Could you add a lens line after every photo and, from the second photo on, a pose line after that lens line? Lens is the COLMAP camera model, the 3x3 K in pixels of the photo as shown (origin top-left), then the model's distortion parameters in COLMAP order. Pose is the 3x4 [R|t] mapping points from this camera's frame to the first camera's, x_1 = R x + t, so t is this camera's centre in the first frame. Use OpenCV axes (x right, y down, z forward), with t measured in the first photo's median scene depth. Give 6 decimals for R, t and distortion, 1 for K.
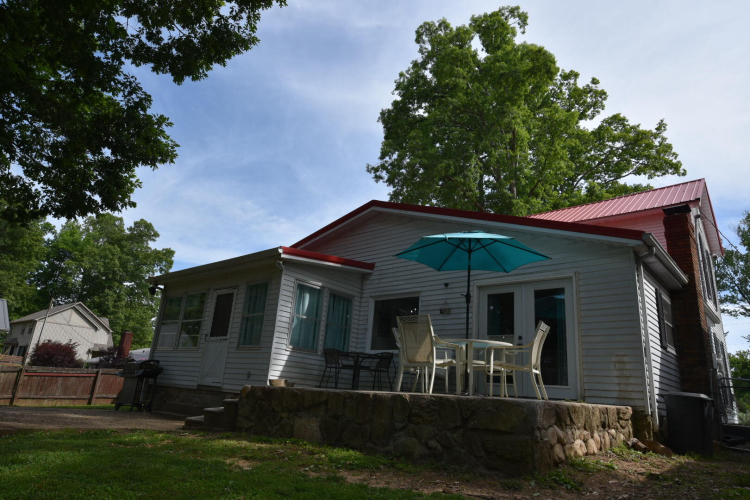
lens RADIAL K [[487.7, 0, 375.0], [0, 487.7, 250.0], [0, 0, 1]] dist [0.027151, 0.001633]
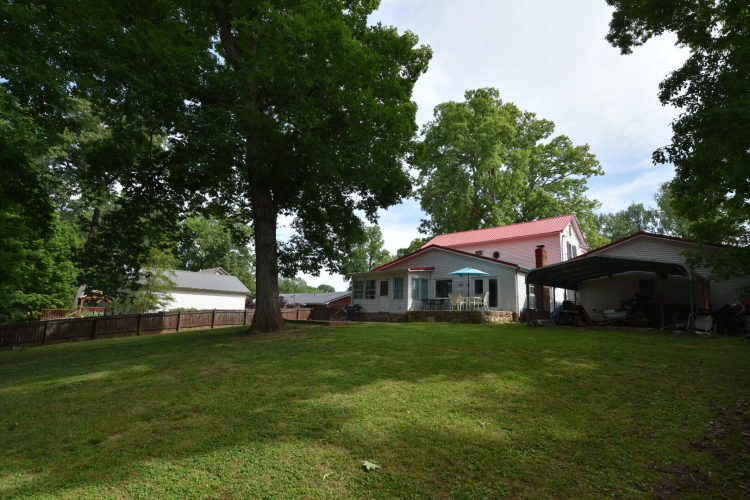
lens RADIAL K [[380.7, 0, 375.0], [0, 380.7, 250.0], [0, 0, 1]] dist [-0.000188, -0.000079]
pose [[0.997361, -0.047235, -0.055129, -0.233084], [0.052806, 0.993131, 0.104415, -0.341448], [0.049819, -0.107050, 0.993005, -1.265371]]
